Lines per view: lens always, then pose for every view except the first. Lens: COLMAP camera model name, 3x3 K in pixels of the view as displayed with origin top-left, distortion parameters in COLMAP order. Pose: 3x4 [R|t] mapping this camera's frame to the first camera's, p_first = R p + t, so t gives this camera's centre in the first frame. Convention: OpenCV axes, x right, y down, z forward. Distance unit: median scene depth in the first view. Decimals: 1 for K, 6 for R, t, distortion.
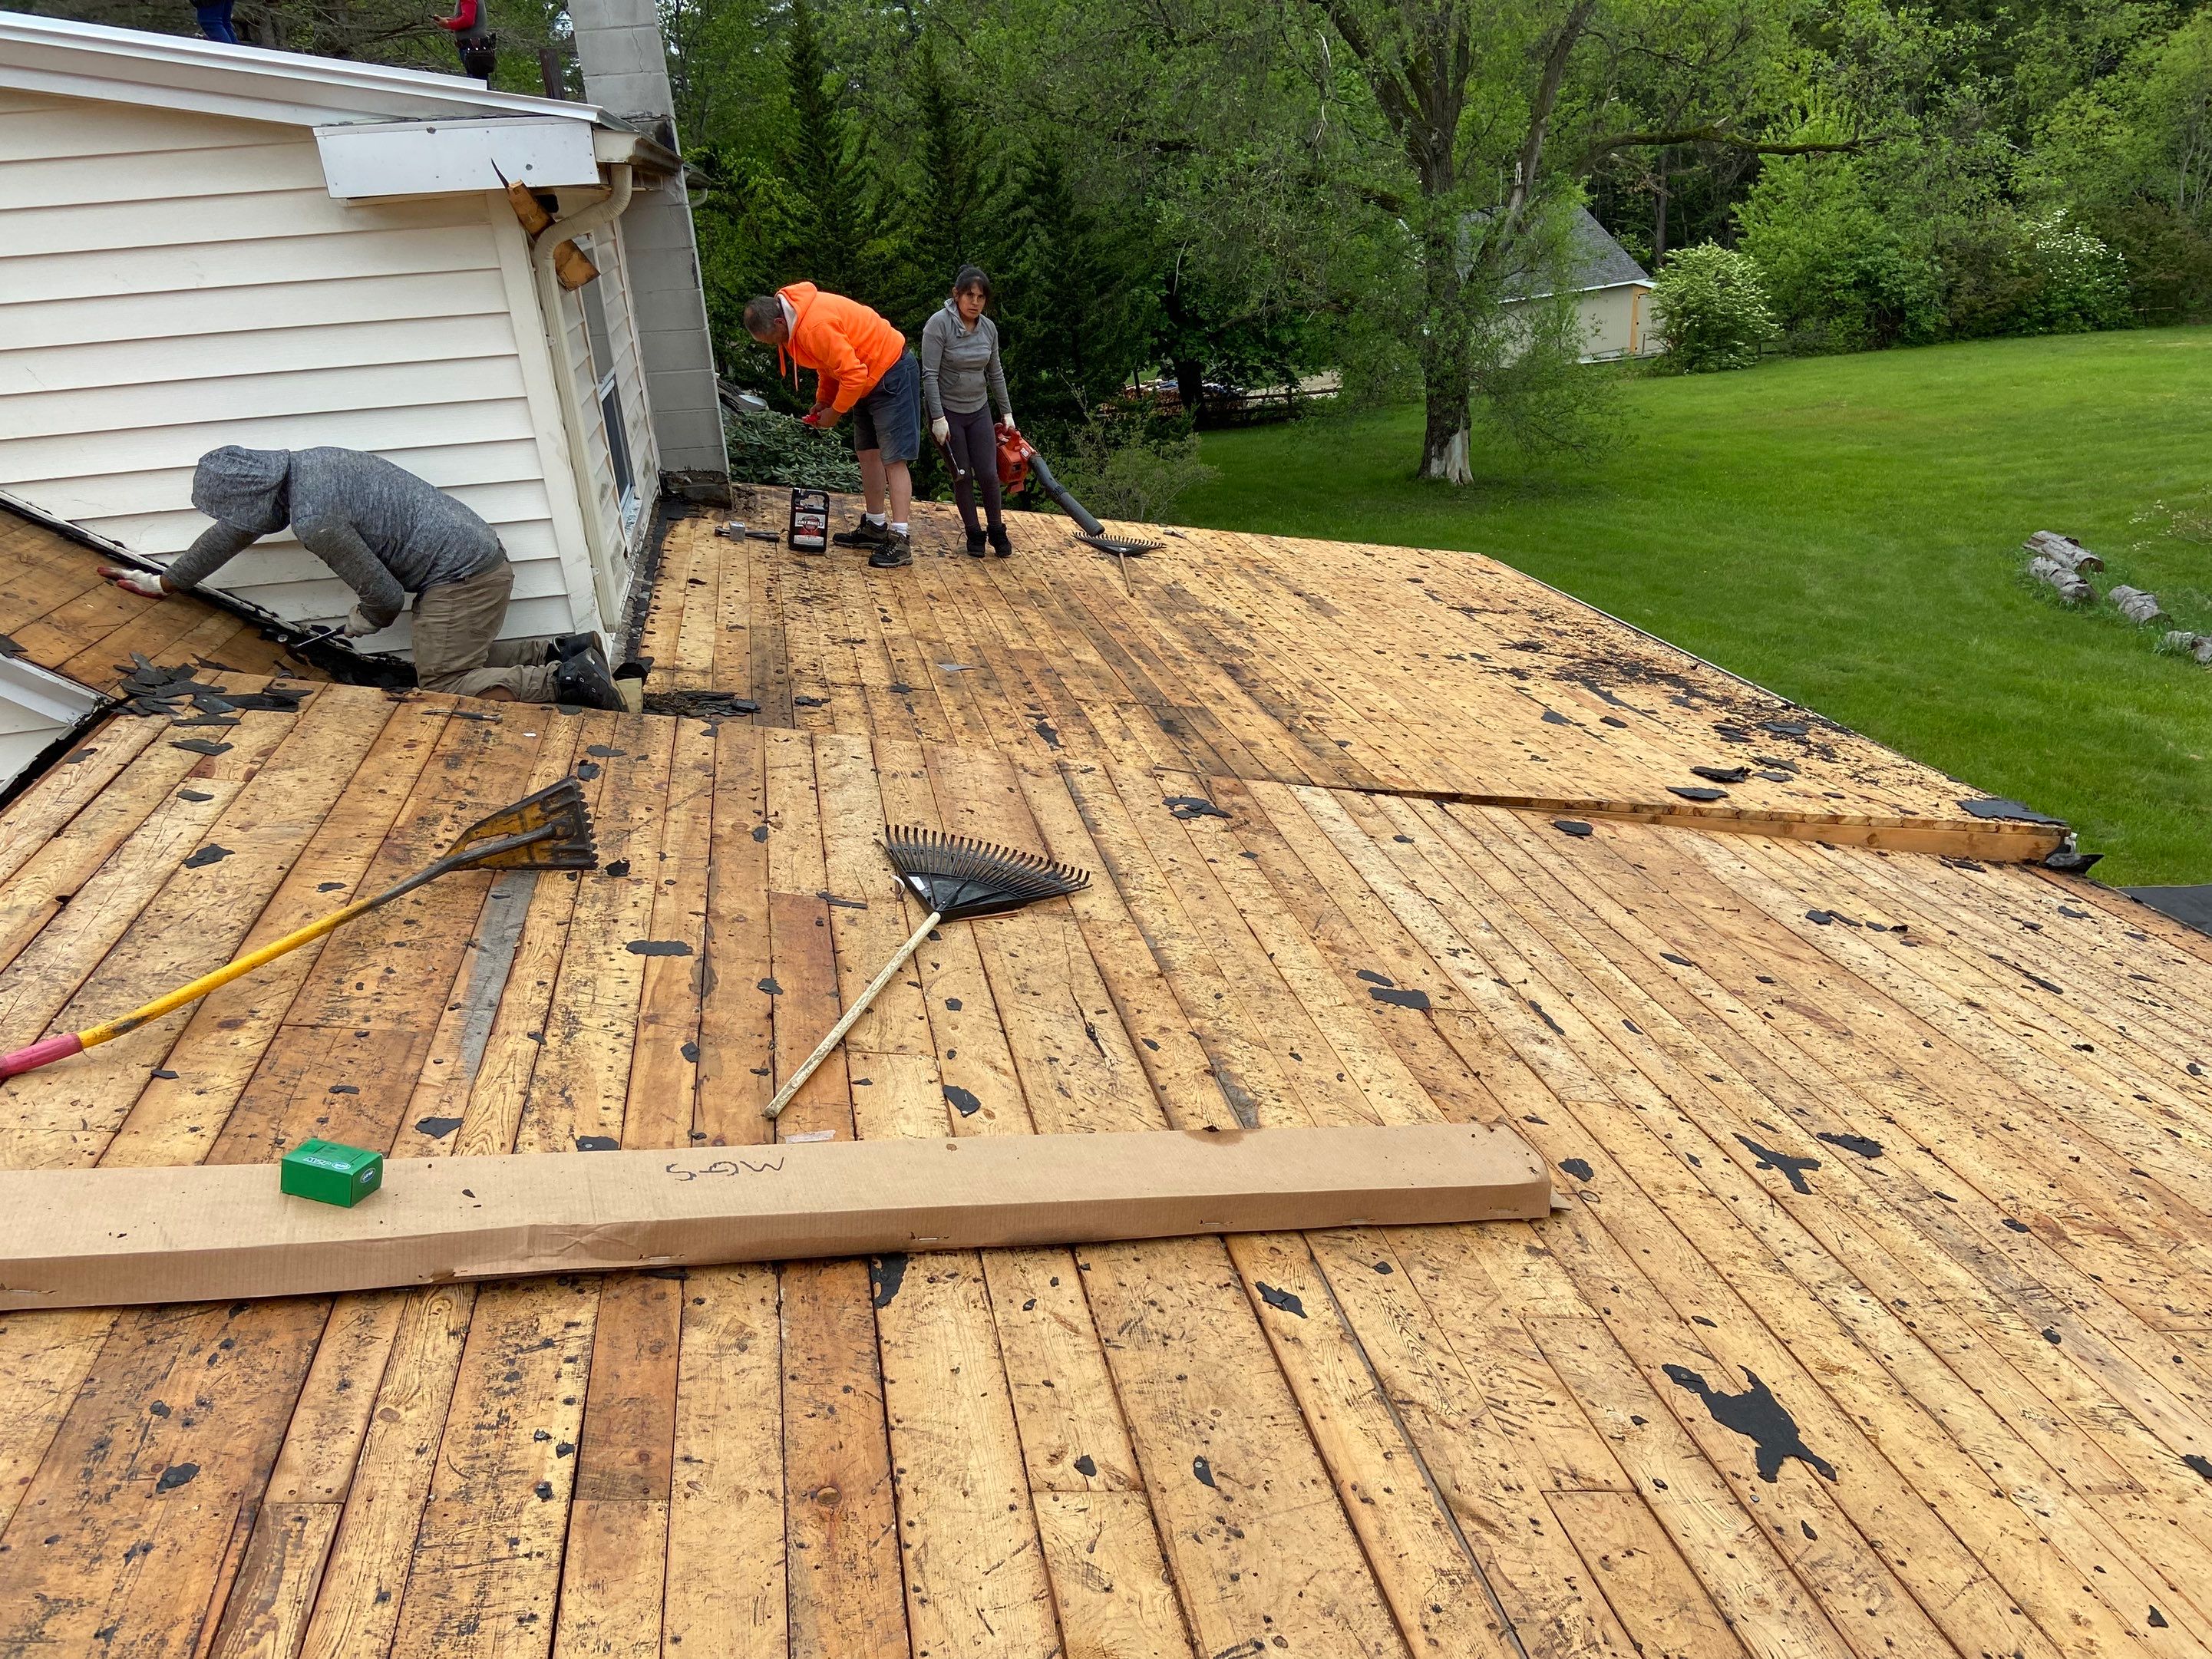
lens RADIAL K [[1667.5, 0, 1129.9], [0, 1667.5, 831.3], [0, 0, 1]] dist [0.114876, -0.129210]
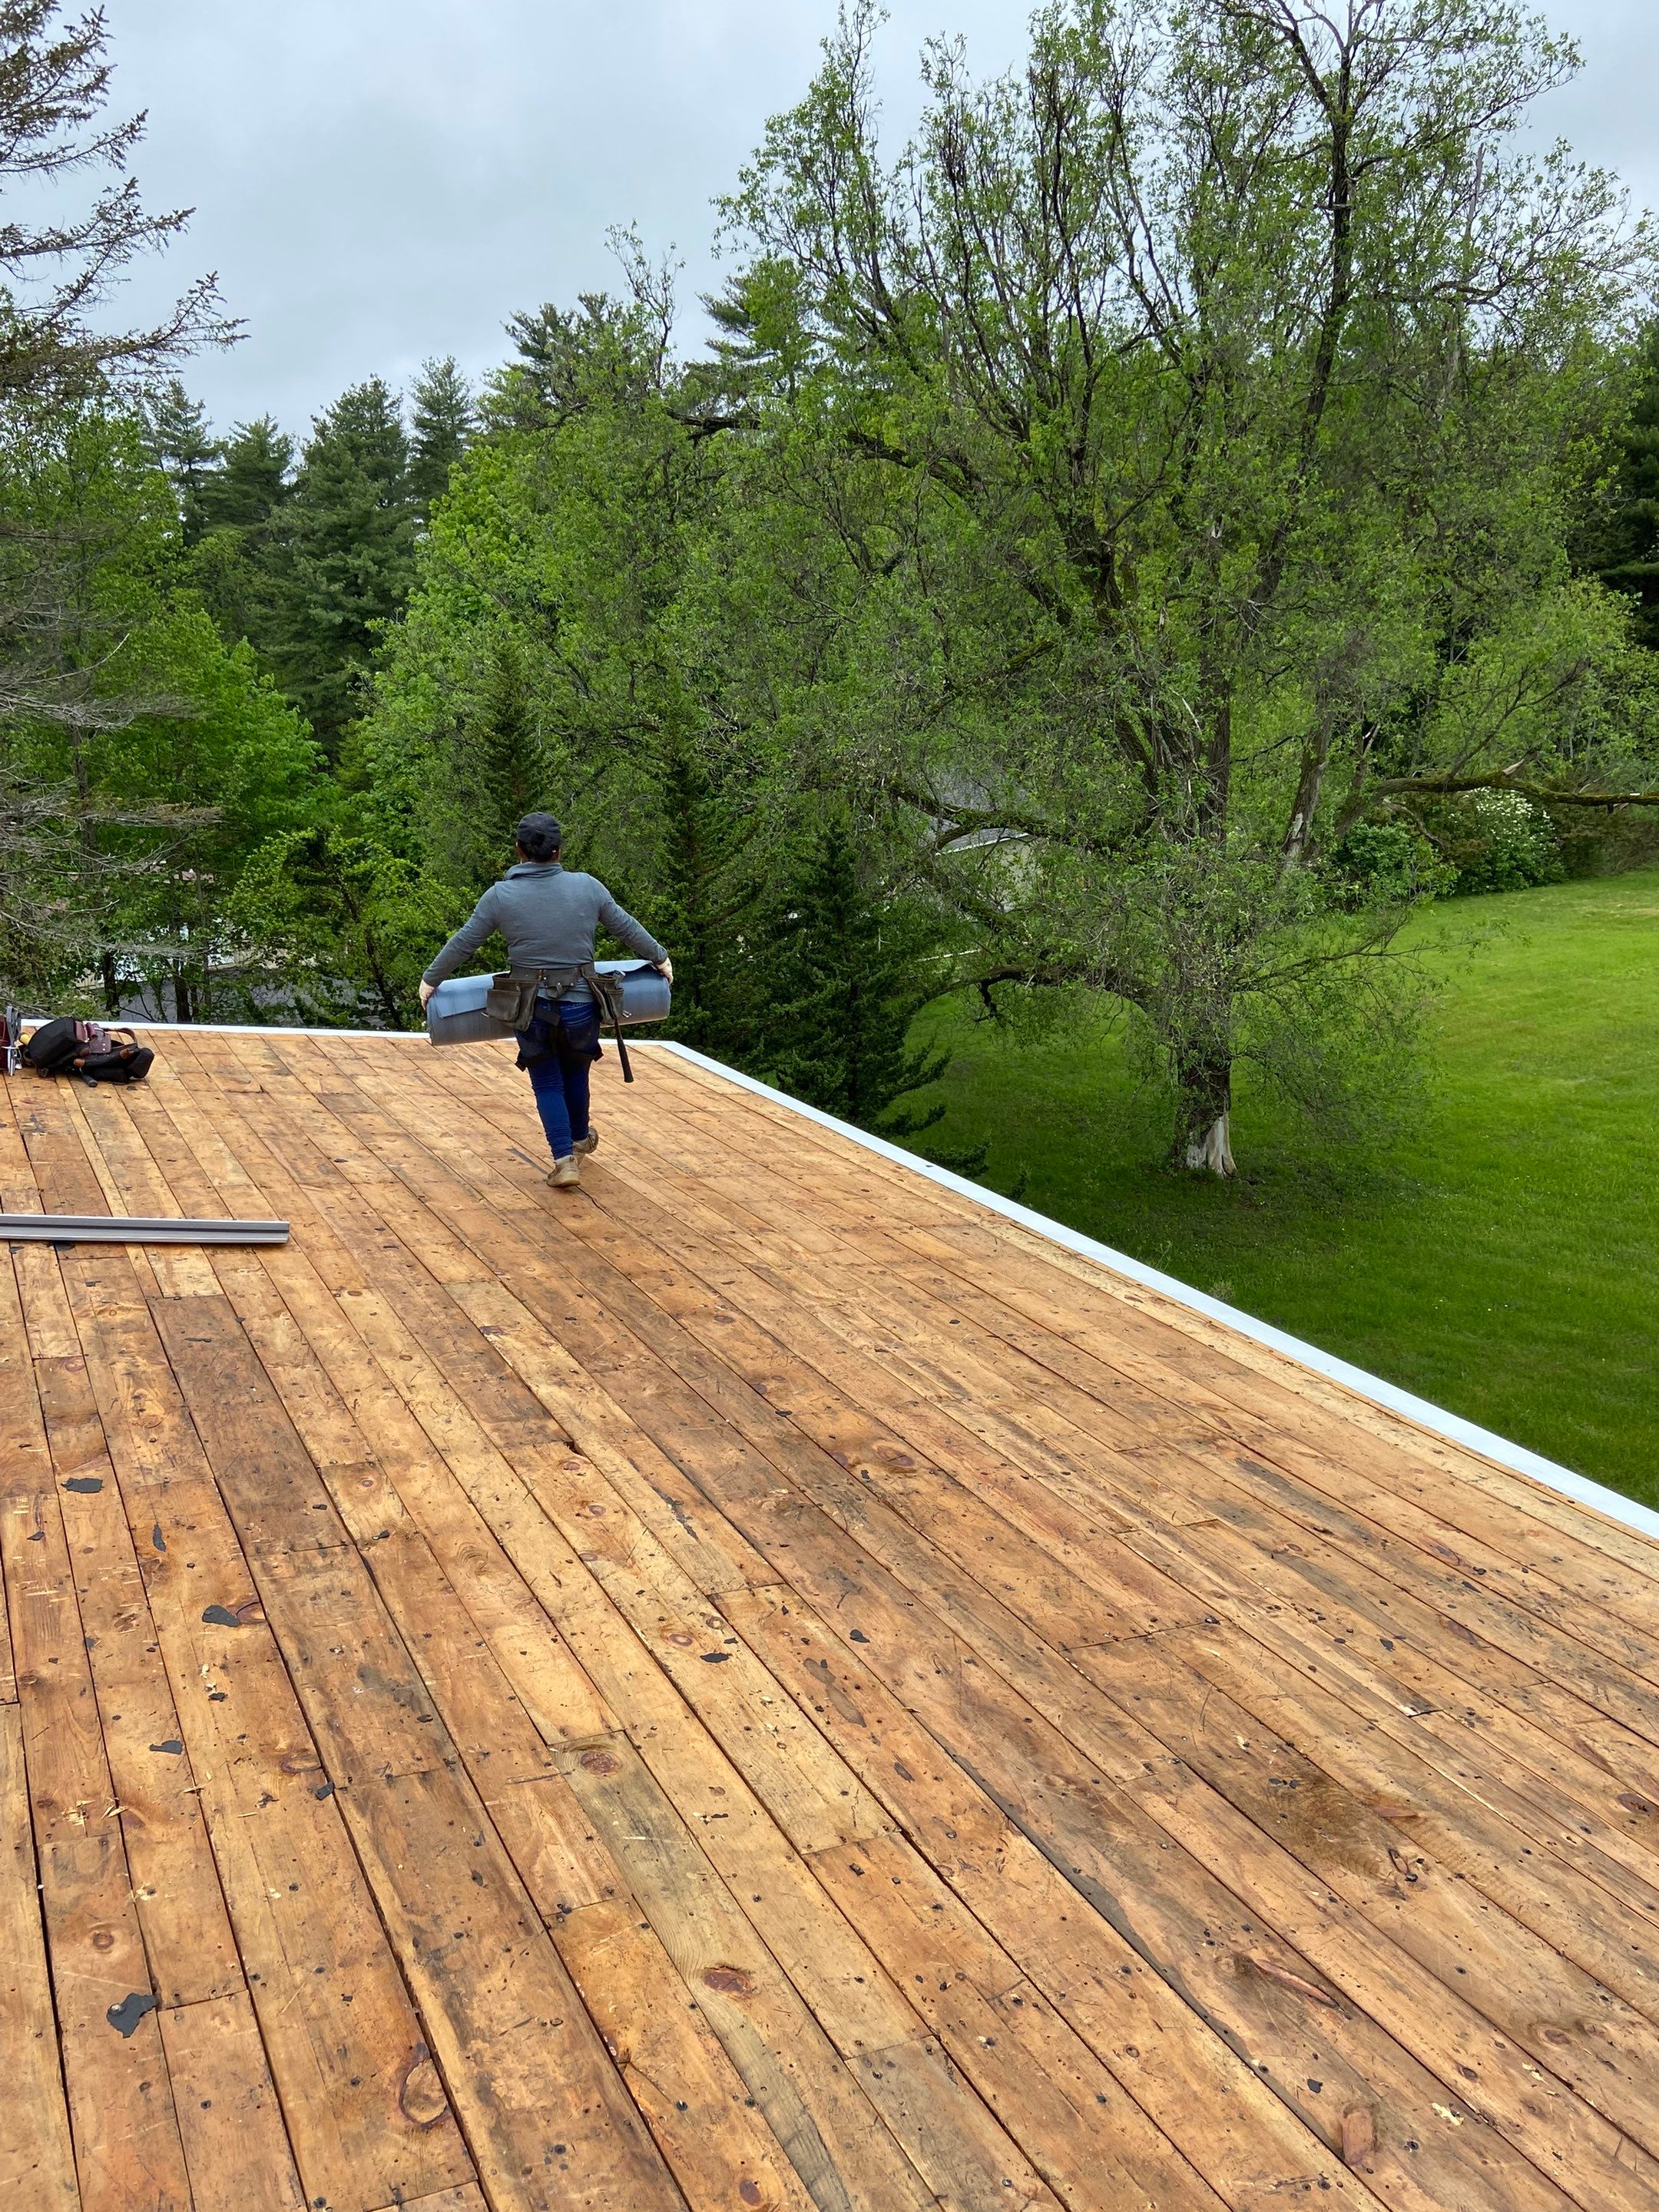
lens RADIAL K [[1662.1, 0, 829.5], [0, 1662.1, 1106.0], [0, 0, 1]] dist [0.090473, -0.119075]
pose [[0.959750, -0.064673, 0.273307, -1.455312], [0.093033, 0.991394, -0.092104, -1.294638], [-0.264998, 0.113823, 0.957507, 1.924508]]
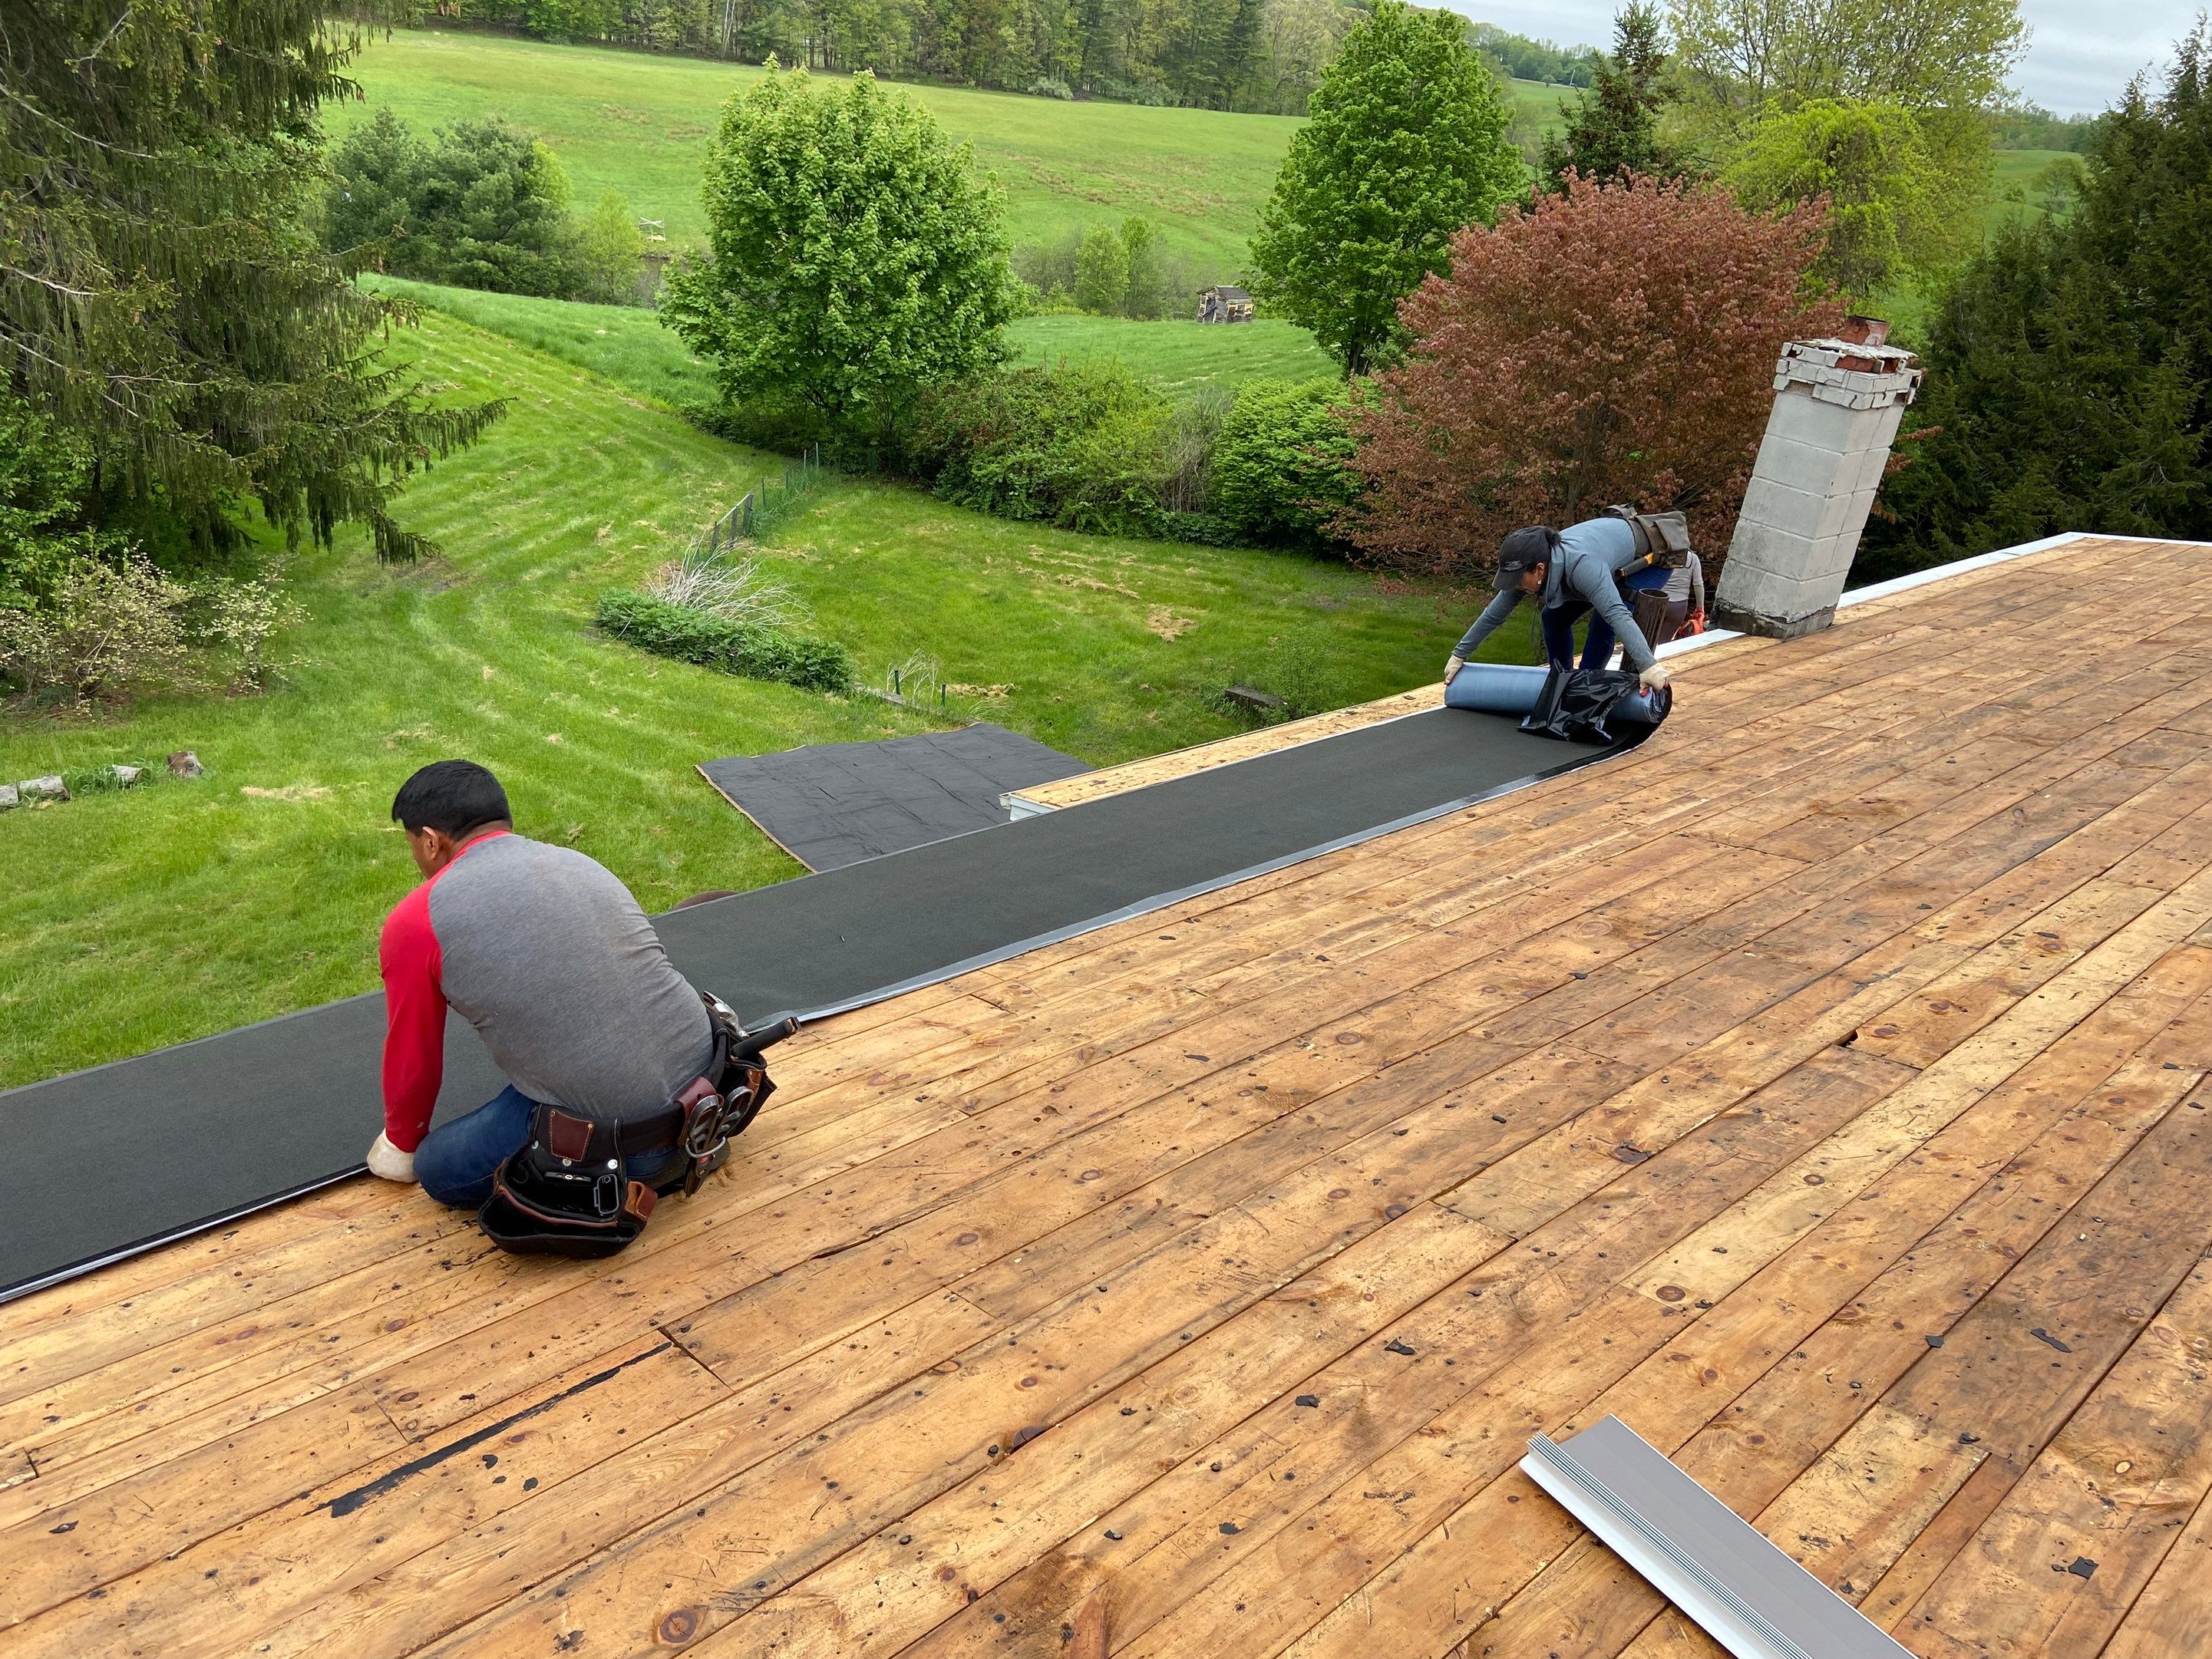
lens RADIAL K [[1667.5, 0, 1129.9], [0, 1667.5, 831.3], [0, 0, 1]] dist [0.114876, -0.129210]
pose [[-0.523247, -0.357962, 0.773353, -1.794047], [0.231869, 0.813458, 0.533407, -1.843560], [-0.820030, 0.458421, -0.342639, 3.430163]]
